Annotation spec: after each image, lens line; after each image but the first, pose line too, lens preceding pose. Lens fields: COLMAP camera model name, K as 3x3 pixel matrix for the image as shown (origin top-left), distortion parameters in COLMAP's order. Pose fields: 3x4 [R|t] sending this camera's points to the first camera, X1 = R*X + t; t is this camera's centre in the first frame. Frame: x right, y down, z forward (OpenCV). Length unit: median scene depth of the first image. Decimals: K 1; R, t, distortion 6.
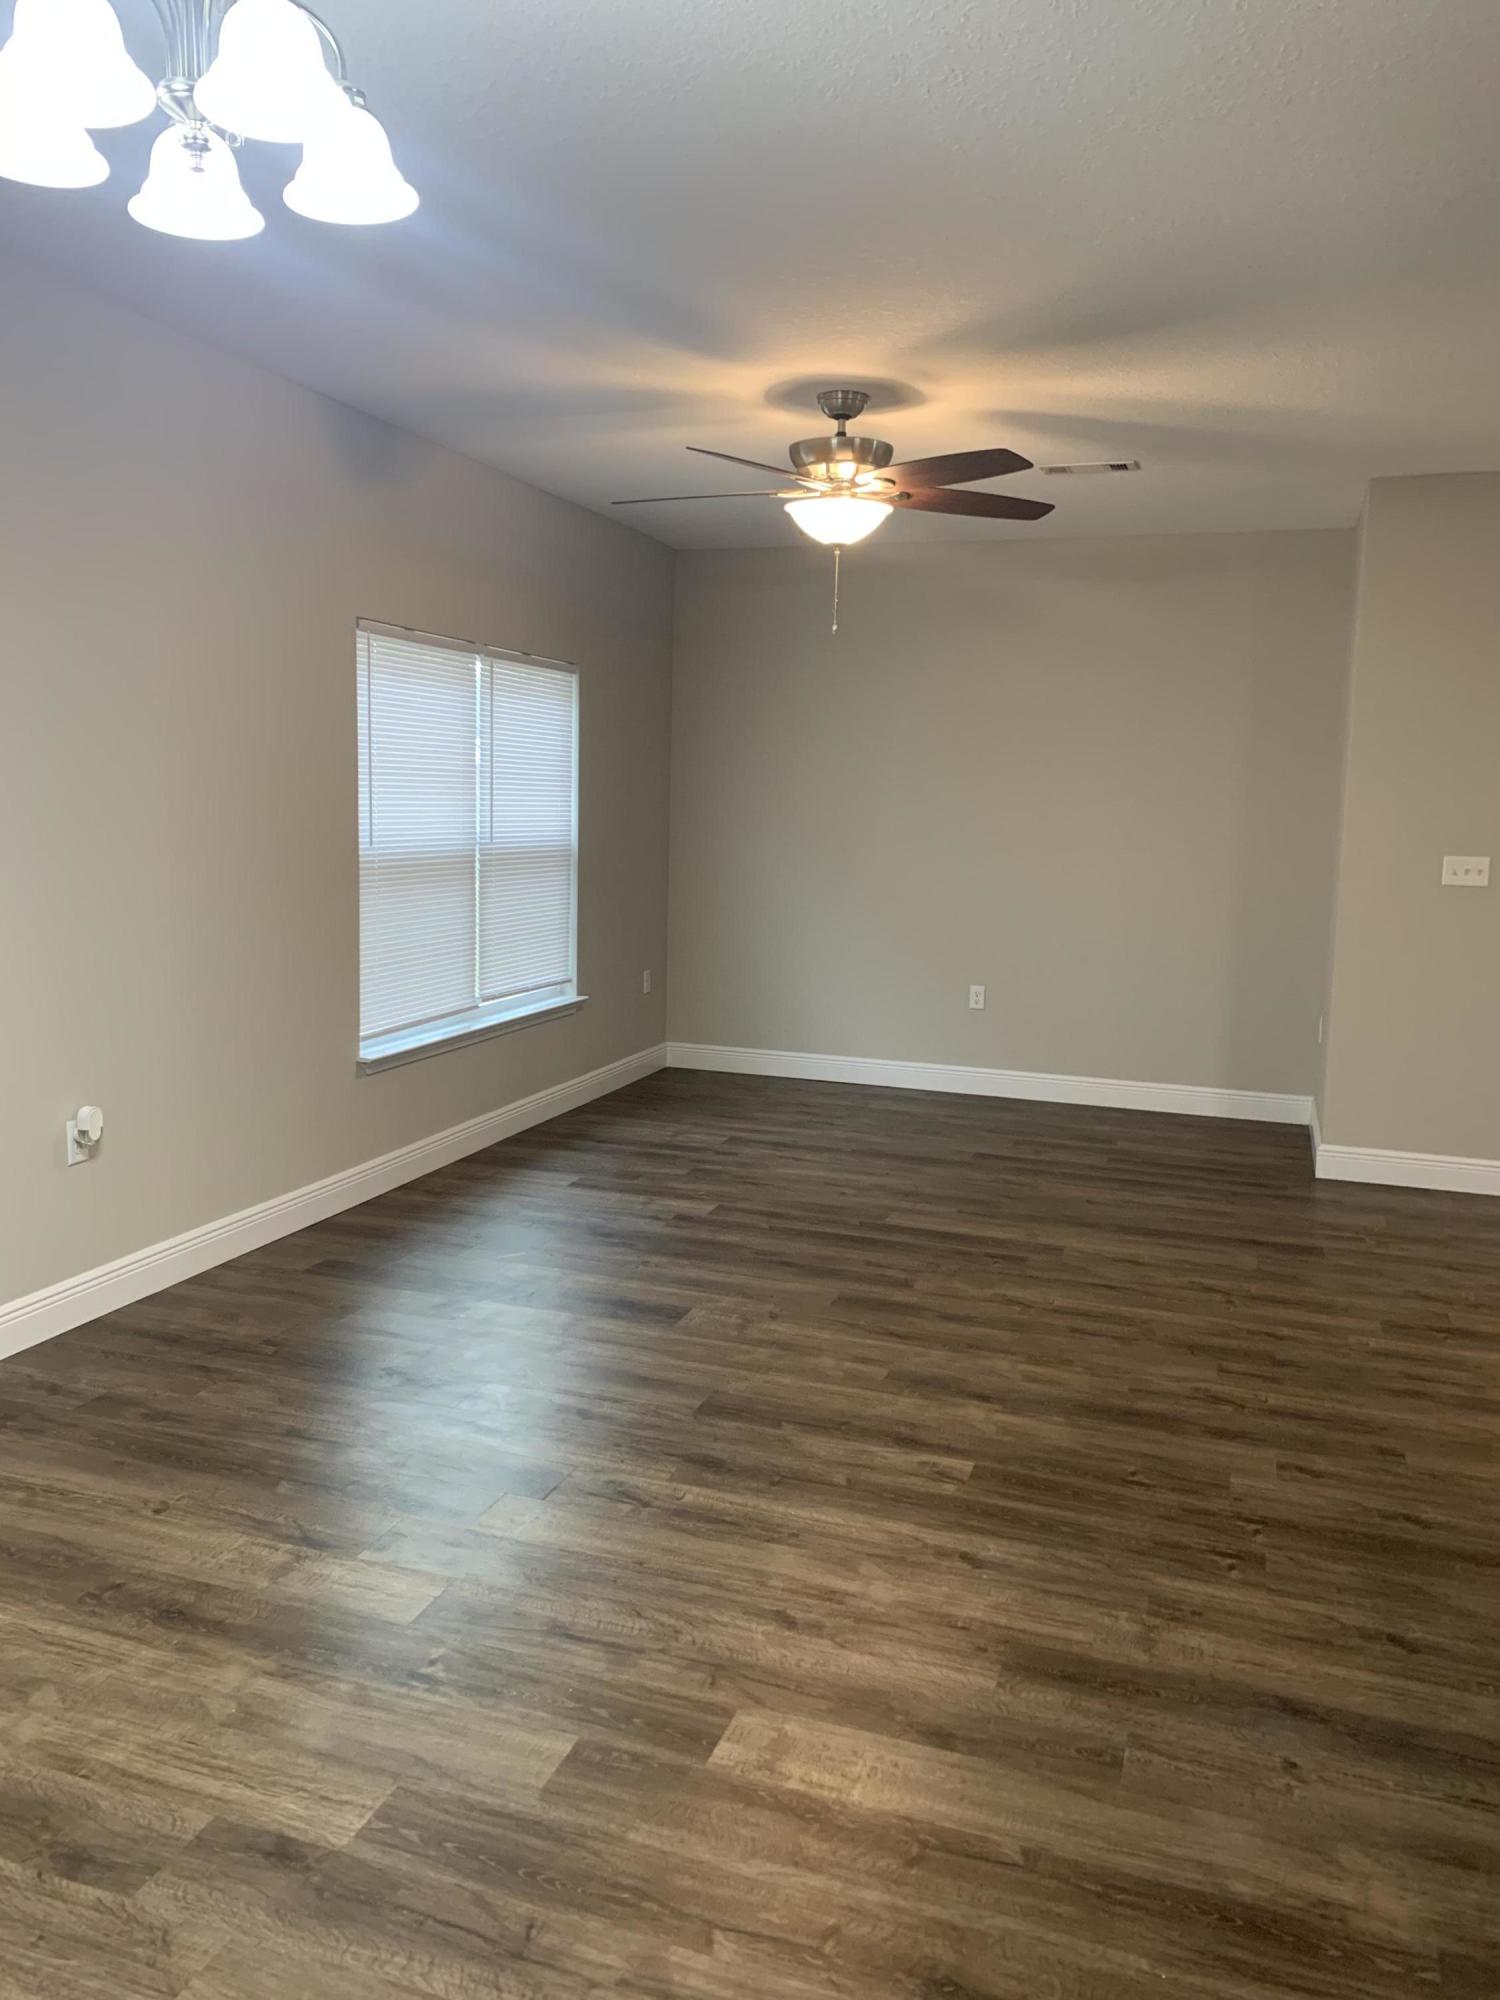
lens RADIAL K [[1518.3, 0, 728.0], [0, 1518.3, 982.2], [0, 0, 1]] dist [0.031351, -0.033824]
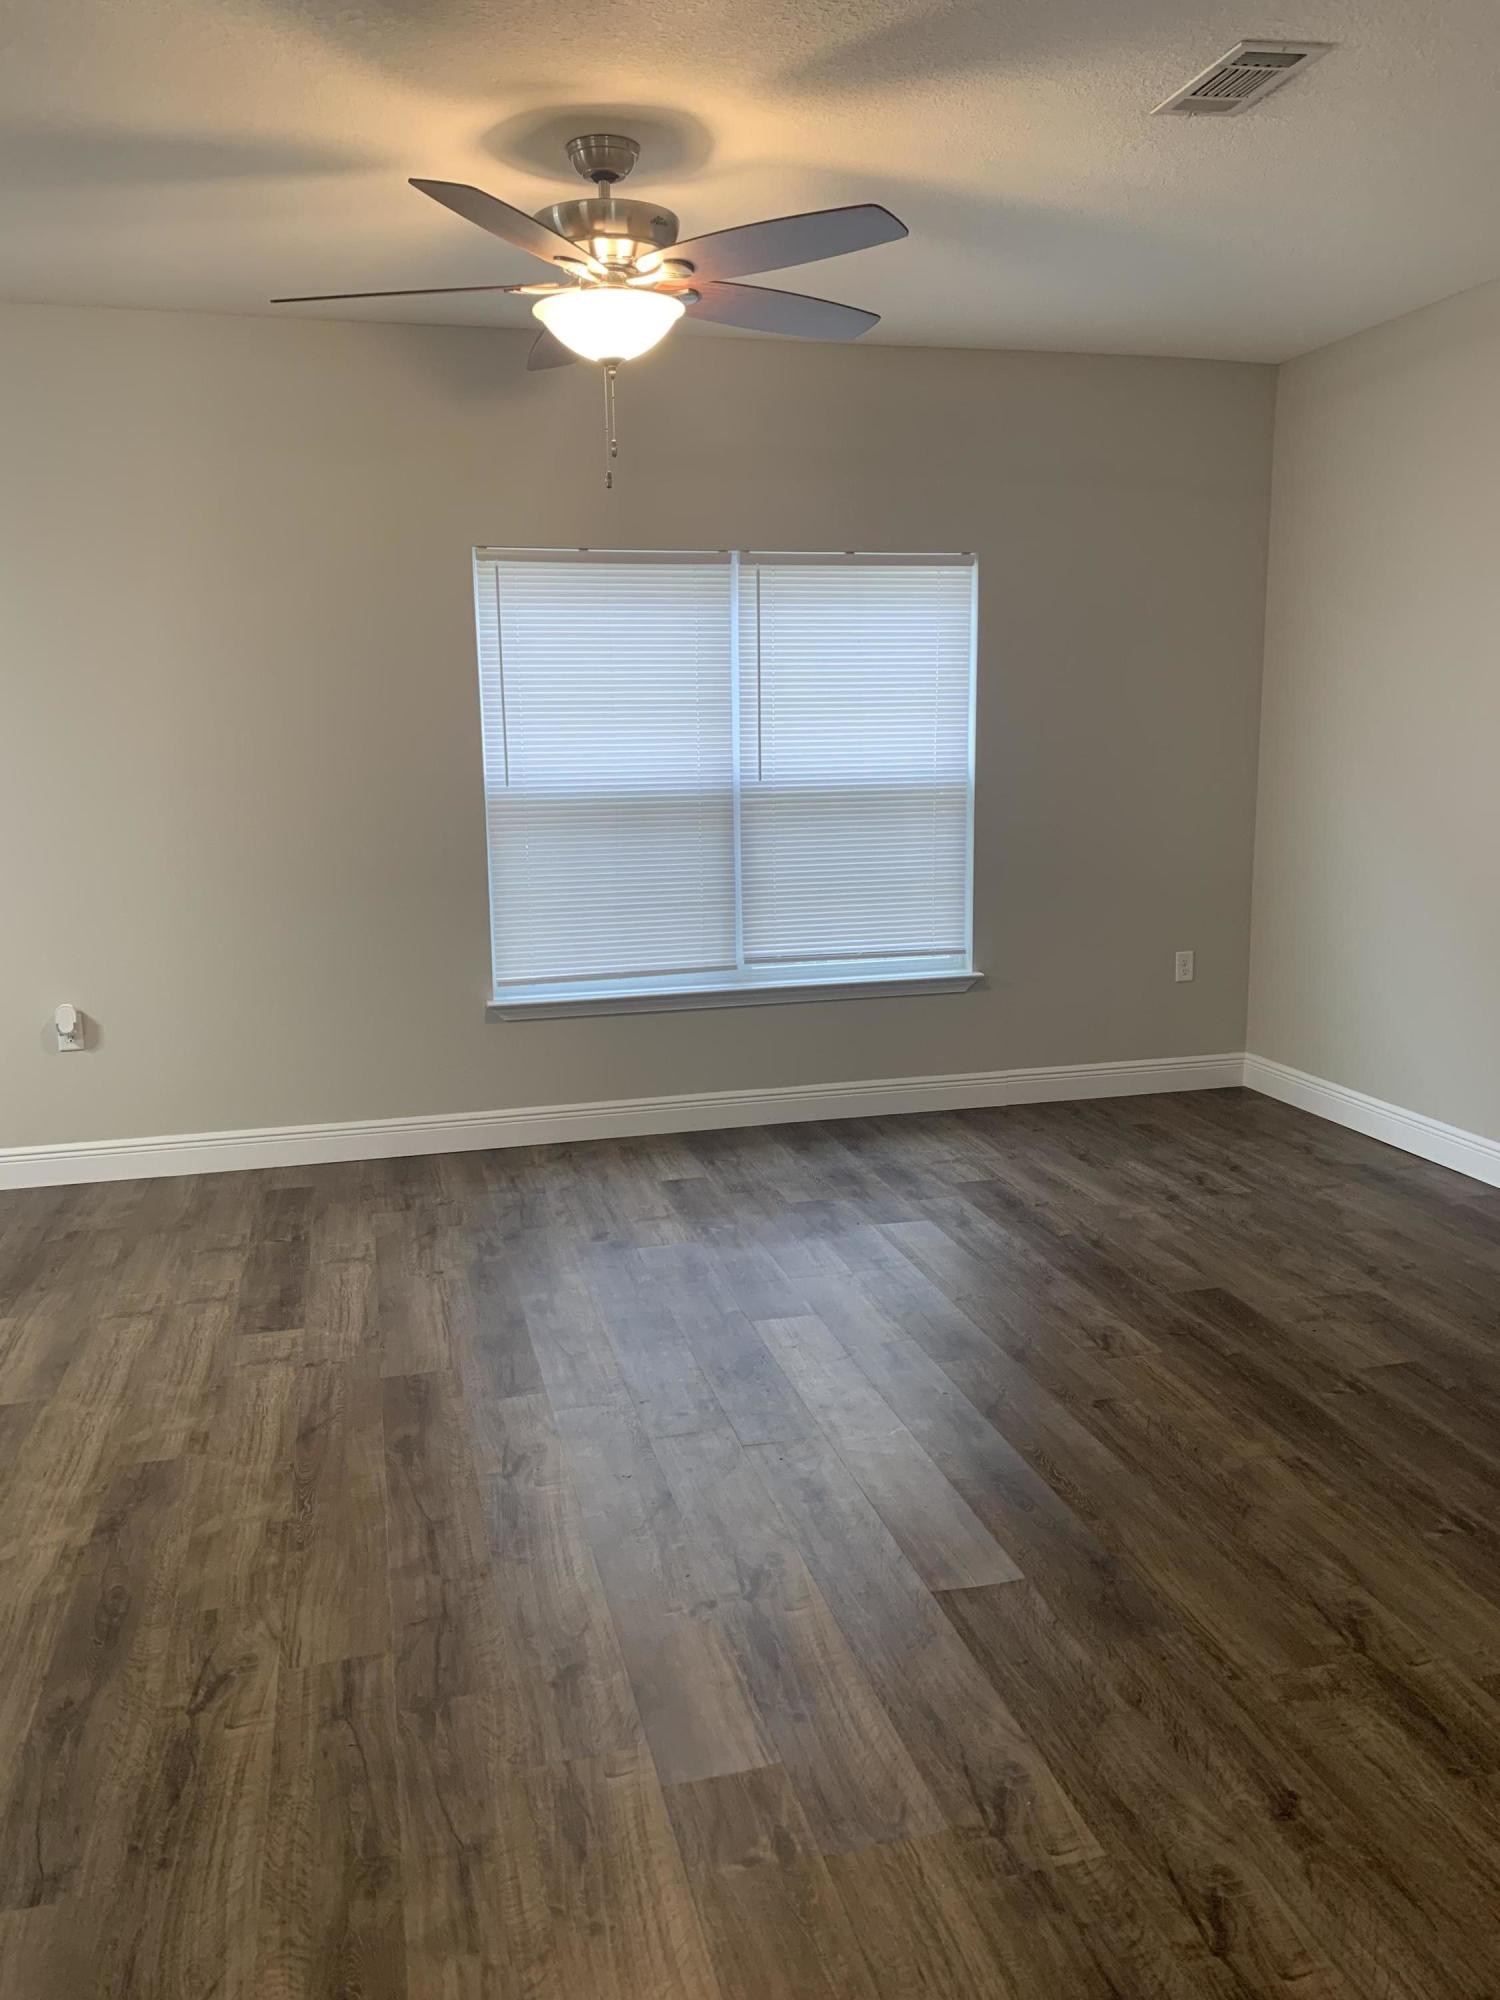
lens RADIAL K [[1518.3, 0, 736.7], [0, 1518.3, 985.6], [0, 0, 1]] dist [0.031351, -0.033824]
pose [[0.550004, 0.109658, -0.827931, 1.061880], [-0.072668, 0.993866, 0.083361, -0.088070], [0.831994, 0.014315, 0.554599, 0.955790]]
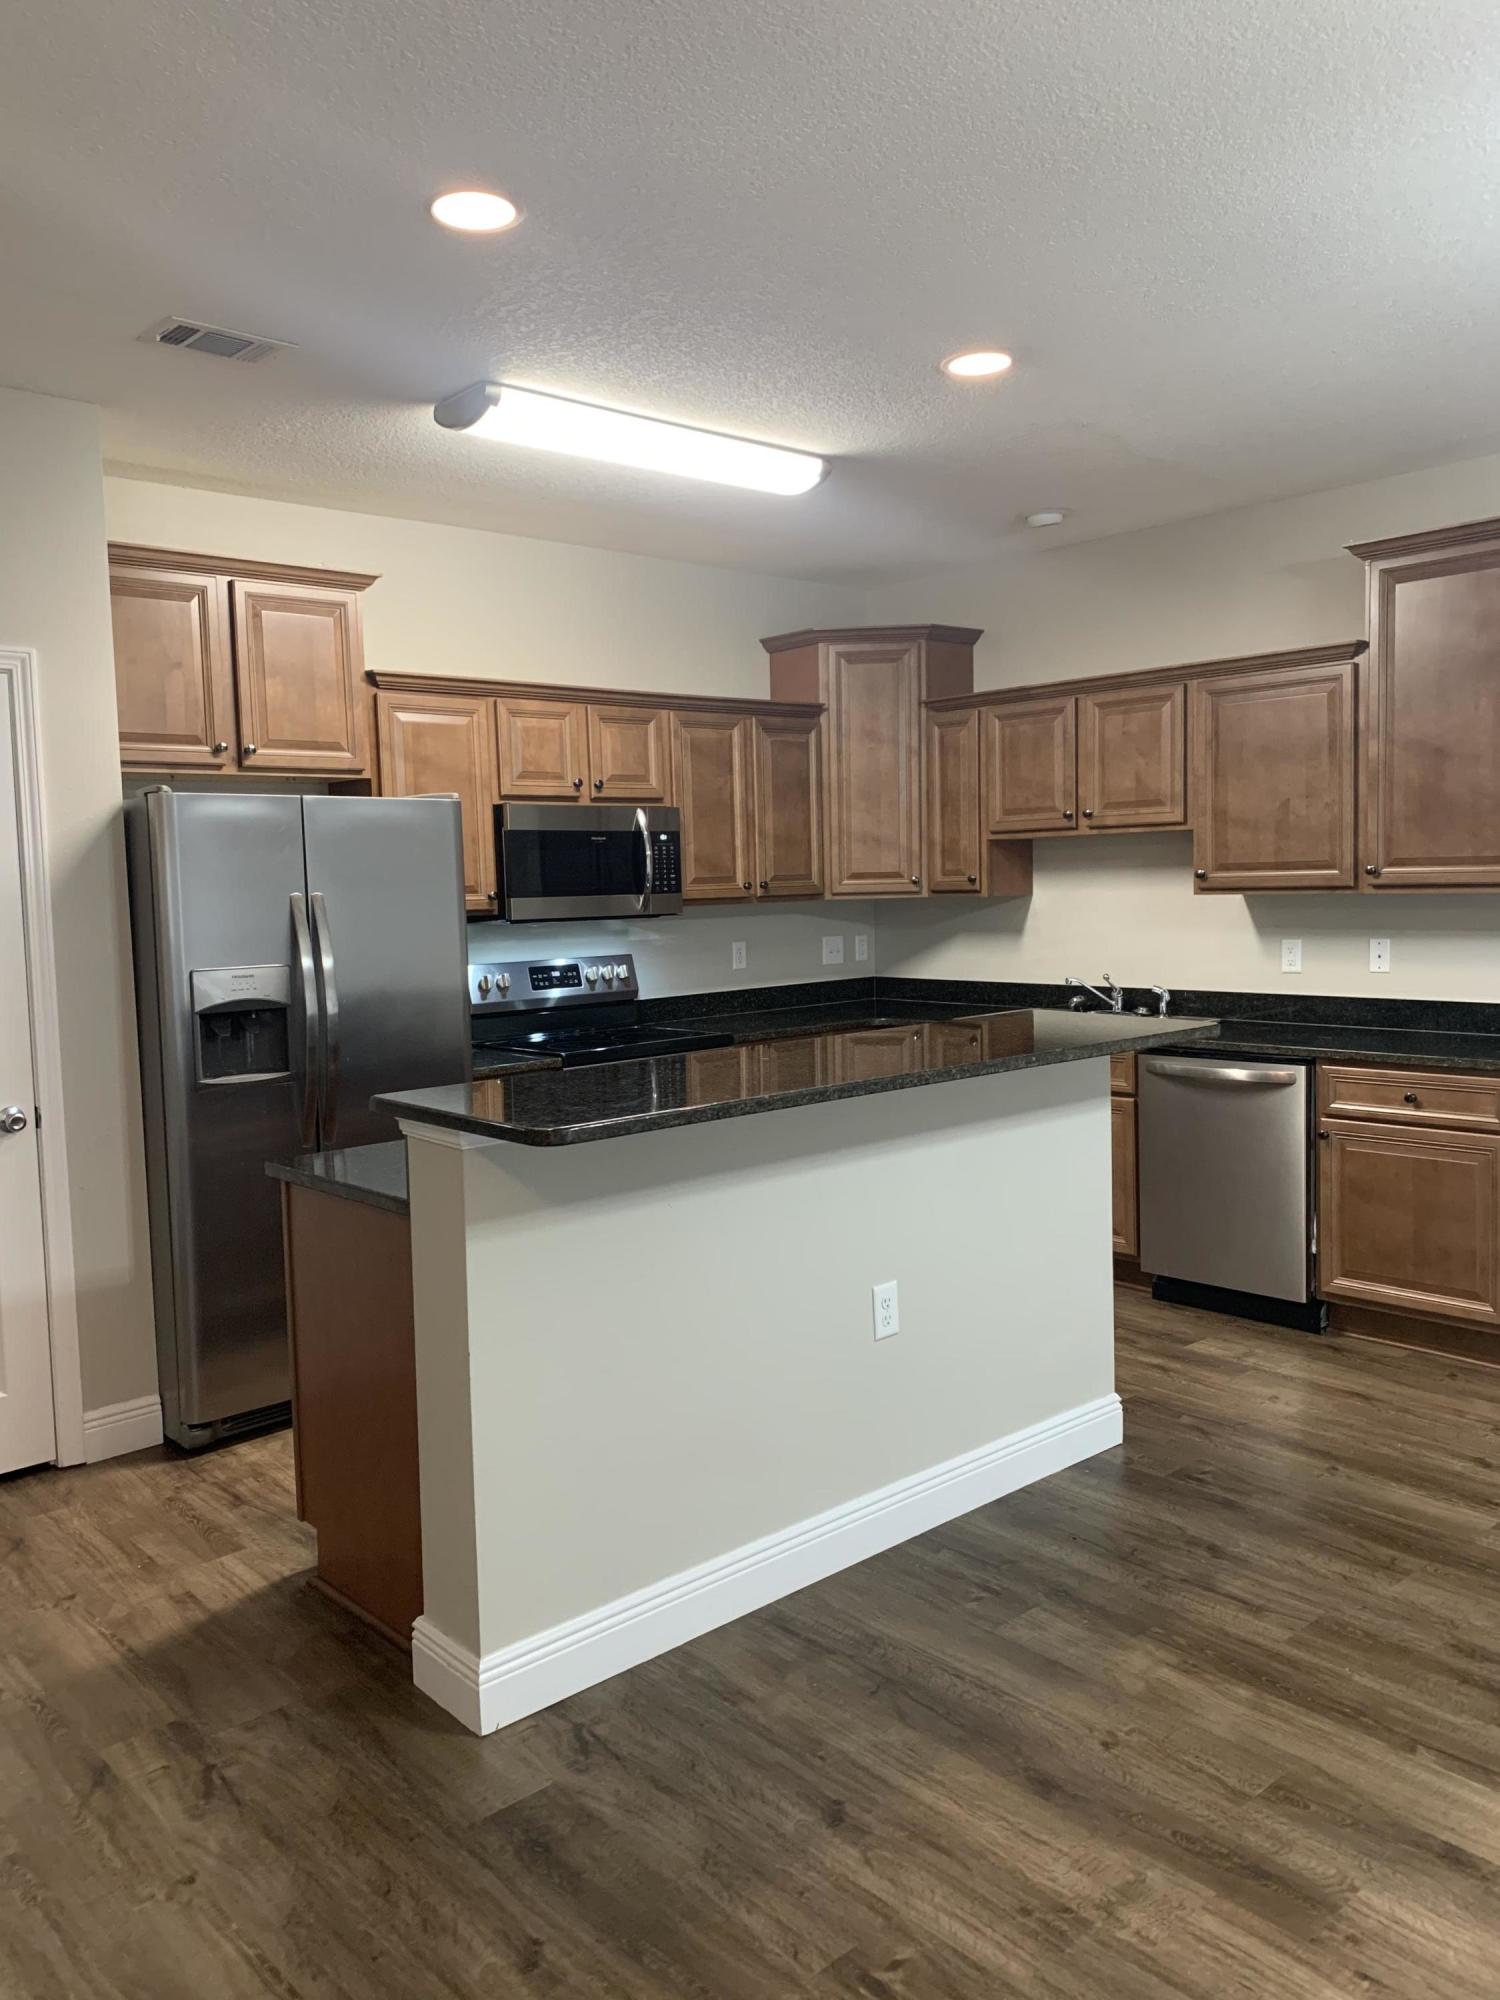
lens RADIAL K [[1518.3, 0, 738.8], [0, 1518.3, 1002.3], [0, 0, 1]] dist [0.031351, -0.033824]
pose [[-0.872357, -0.043729, 0.486909, 0.063861], [0.064552, 0.976967, 0.203394, -0.174255], [-0.484588, 0.208863, -0.849441, 1.383182]]
